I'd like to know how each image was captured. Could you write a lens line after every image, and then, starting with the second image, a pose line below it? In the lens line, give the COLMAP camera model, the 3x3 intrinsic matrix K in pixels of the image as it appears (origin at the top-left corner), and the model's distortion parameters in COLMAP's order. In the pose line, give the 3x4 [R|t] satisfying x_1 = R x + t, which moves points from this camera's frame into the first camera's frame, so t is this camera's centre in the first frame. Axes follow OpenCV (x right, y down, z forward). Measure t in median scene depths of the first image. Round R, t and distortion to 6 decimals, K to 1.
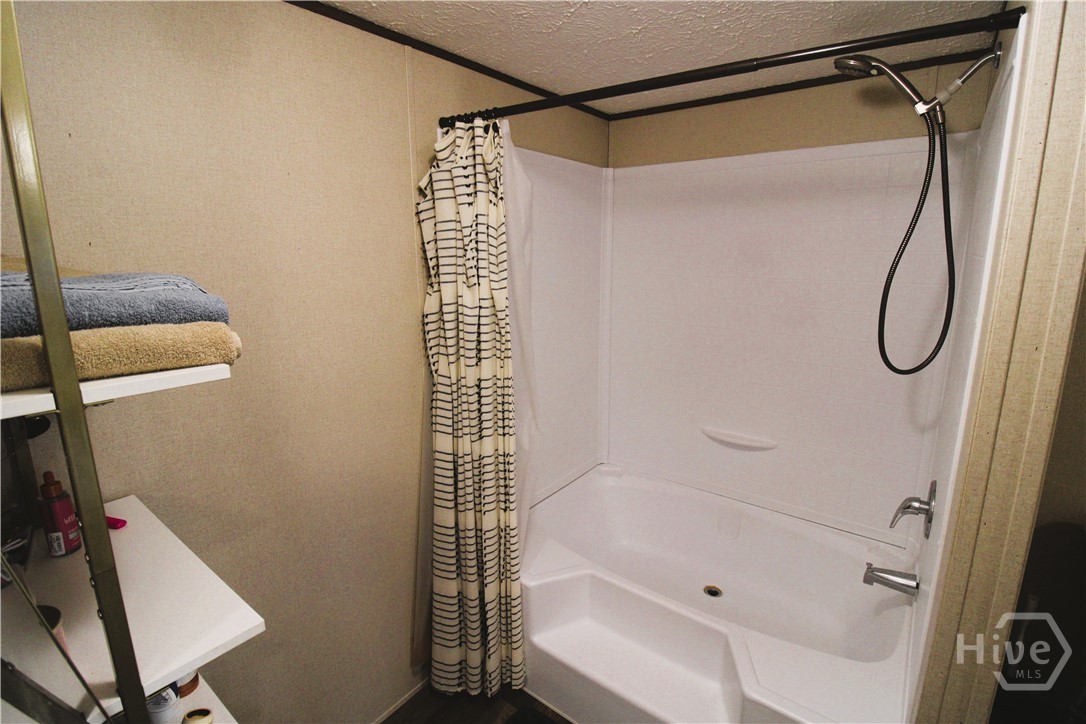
lens RADIAL K [[505.8, 0, 548.5], [0, 505.8, 348.5], [0, 0, 1]] dist [0.002148, -0.012979]
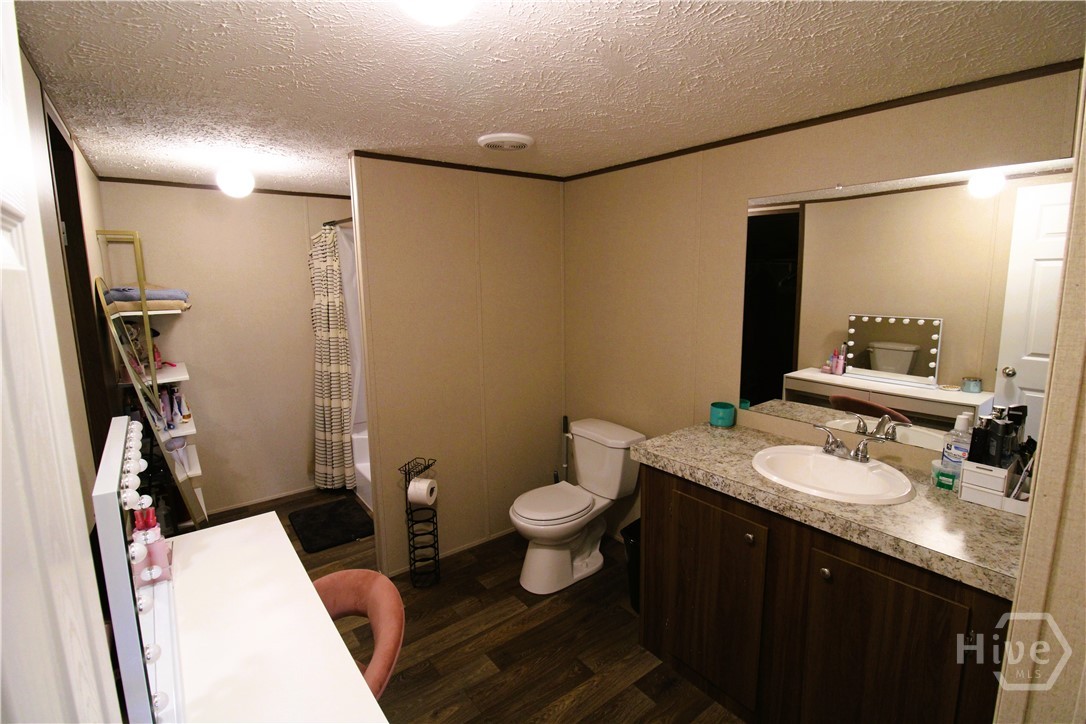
lens RADIAL K [[505.8, 0, 548.5], [0, 505.8, 348.5], [0, 0, 1]] dist [0.002148, -0.012979]
pose [[0.966352, 0.029890, -0.255482, 1.423143], [-0.041325, 0.998364, -0.039507, 0.162122], [0.253884, 0.048736, 0.966006, -0.952005]]
